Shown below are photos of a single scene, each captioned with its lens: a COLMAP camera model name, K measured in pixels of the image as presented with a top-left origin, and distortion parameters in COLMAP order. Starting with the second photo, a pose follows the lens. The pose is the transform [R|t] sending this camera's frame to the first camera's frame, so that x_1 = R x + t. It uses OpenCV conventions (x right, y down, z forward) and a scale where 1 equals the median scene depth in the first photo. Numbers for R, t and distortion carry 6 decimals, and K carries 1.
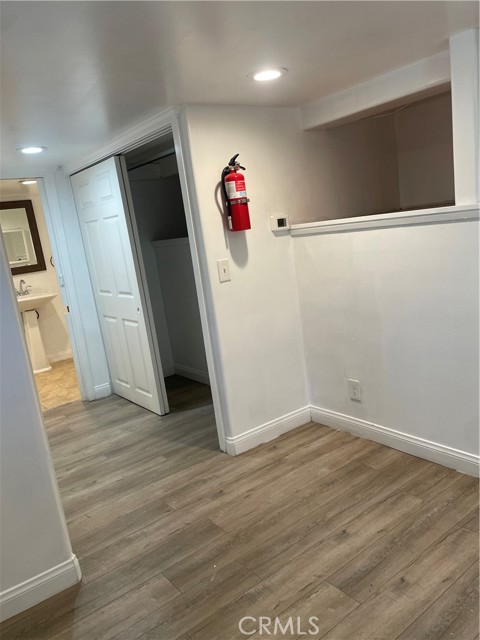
lens RADIAL K [[490.1, 0, 238.8], [0, 490.1, 323.2], [0, 0, 1]] dist [0.084453, -0.116726]
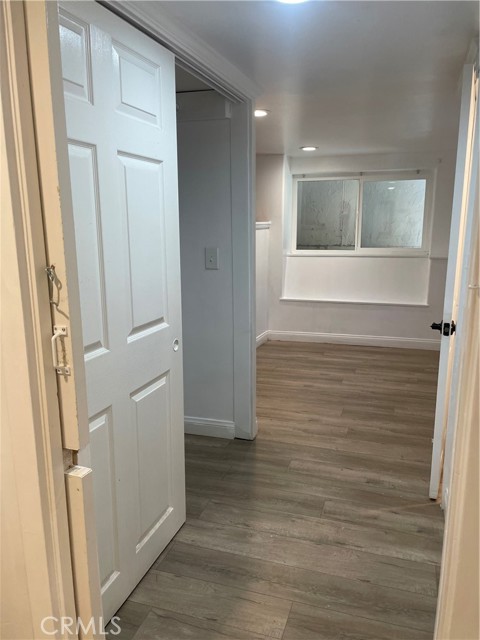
lens RADIAL K [[490.1, 0, 244.2], [0, 490.1, 326.2], [0, 0, 1]] dist [0.084453, -0.116726]
pose [[-0.558477, -0.045872, 0.828251, -1.011635], [0.237353, 0.947887, 0.212541, -0.209321], [-0.794838, 0.315287, -0.518485, 1.764883]]
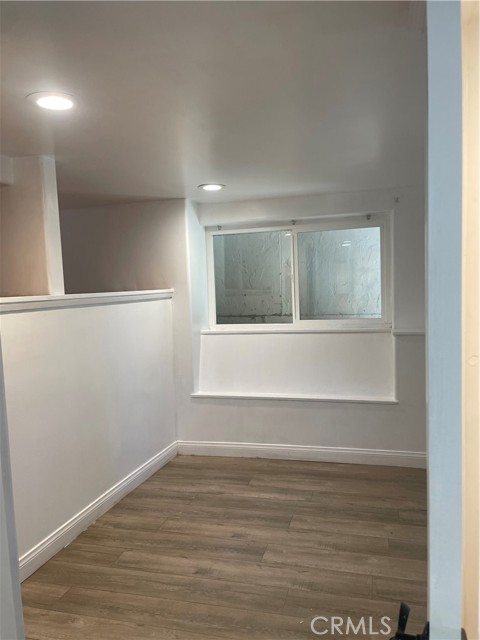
lens RADIAL K [[490.1, 0, 239.4], [0, 490.1, 322.1], [0, 0, 1]] dist [0.084453, -0.116726]
pose [[-0.586861, 0.083447, 0.805376, -0.640250], [0.268382, 0.958492, 0.096253, -0.151572], [-0.763915, 0.272636, -0.584897, 1.198426]]
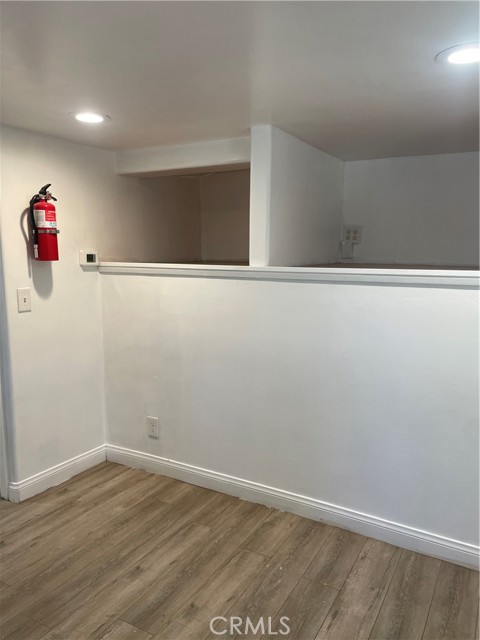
lens RADIAL K [[490.1, 0, 245.7], [0, 490.1, 319.1], [0, 0, 1]] dist [0.084453, -0.116726]
pose [[0.906821, 0.079562, 0.413938, -0.041219], [-0.042452, 0.994270, -0.098108, 0.004602], [-0.419372, 0.071394, 0.905003, -0.039815]]
